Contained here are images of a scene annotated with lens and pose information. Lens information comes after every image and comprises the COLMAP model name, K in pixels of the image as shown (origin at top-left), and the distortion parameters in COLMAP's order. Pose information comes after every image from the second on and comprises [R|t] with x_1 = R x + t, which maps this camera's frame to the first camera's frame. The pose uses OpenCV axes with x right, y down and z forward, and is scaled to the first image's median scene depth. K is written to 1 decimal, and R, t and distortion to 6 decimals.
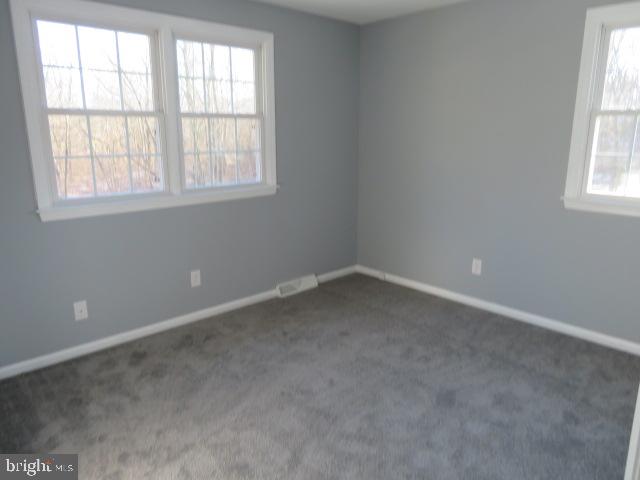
lens RADIAL K [[461.9, 0, 317.8], [0, 461.9, 238.2], [0, 0, 1]] dist [-0.007954, 0.027243]
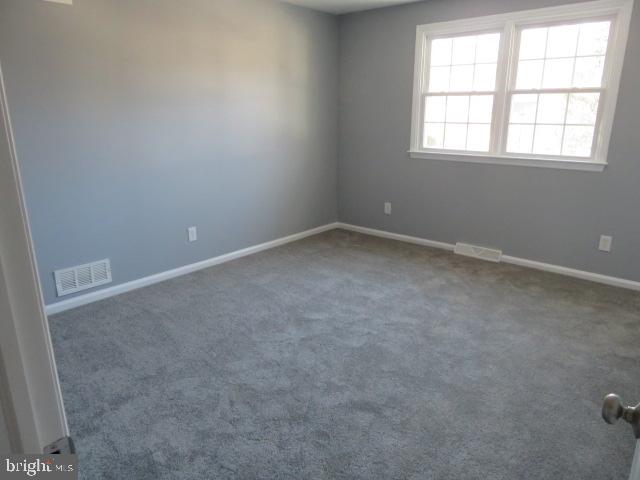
lens RADIAL K [[461.9, 0, 317.8], [0, 461.9, 238.2], [0, 0, 1]] dist [-0.007954, 0.027243]
pose [[0.108447, 0.259908, -0.959524, 0.929067], [-0.225651, 0.946458, 0.230865, -0.064969], [0.968153, 0.191481, 0.161289, 0.369382]]
